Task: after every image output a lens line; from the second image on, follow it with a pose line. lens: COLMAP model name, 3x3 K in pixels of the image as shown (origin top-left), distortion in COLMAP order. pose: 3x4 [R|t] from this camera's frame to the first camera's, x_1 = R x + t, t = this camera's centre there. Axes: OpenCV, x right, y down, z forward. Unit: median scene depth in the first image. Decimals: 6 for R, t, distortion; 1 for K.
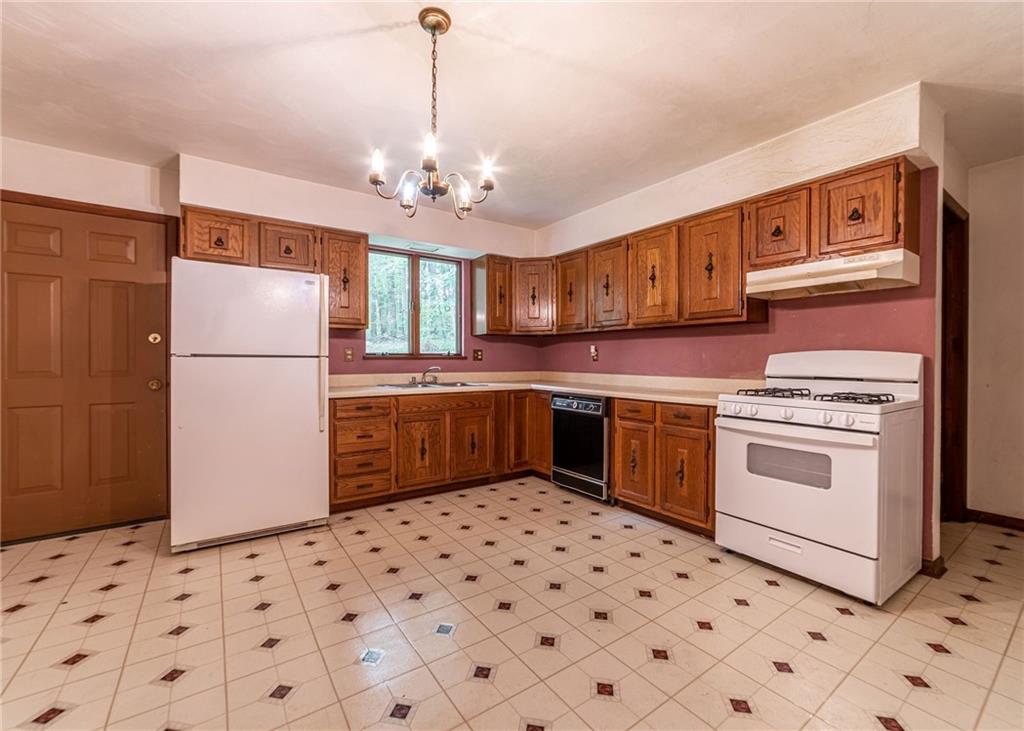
lens RADIAL K [[429.7, 0, 506.7], [0, 429.7, 367.3], [0, 0, 1]] dist [0.011237, 0.000136]
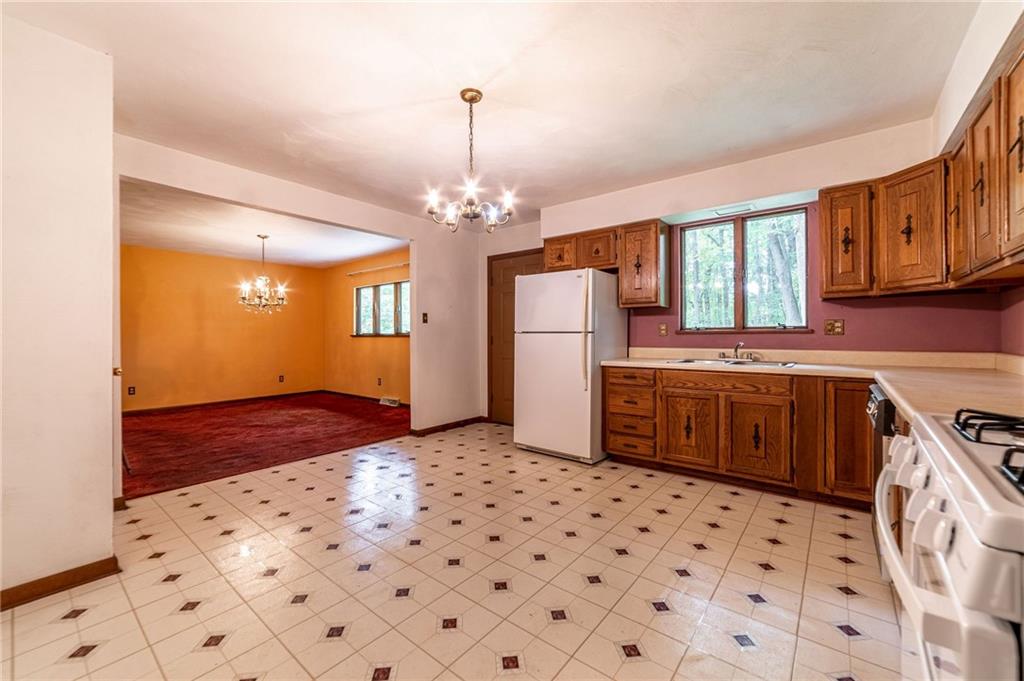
lens RADIAL K [[407.2, 0, 513.6], [0, 407.2, 338.4], [0, 0, 1]] dist [0.015467, 0.000340]
pose [[0.320942, 0.012284, -0.947019, 0.550678], [-0.006807, 0.999920, 0.010663, -0.016461], [0.947074, 0.003024, 0.321000, 0.334794]]
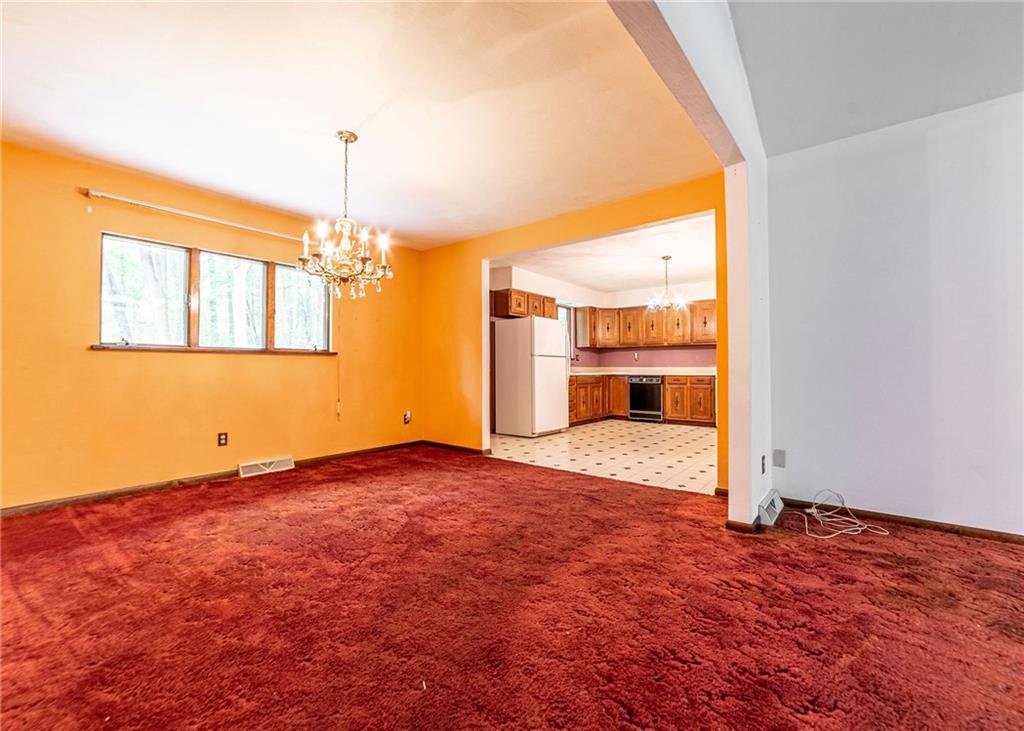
lens RADIAL K [[429.7, 0, 515.4], [0, 429.7, 367.3], [0, 0, 1]] dist [0.011237, 0.000136]
pose [[0.956707, -0.001482, 0.291048, -1.136688], [0.007912, 0.999750, -0.020919, 0.064998], [-0.290944, 0.022316, 0.956480, -0.929843]]
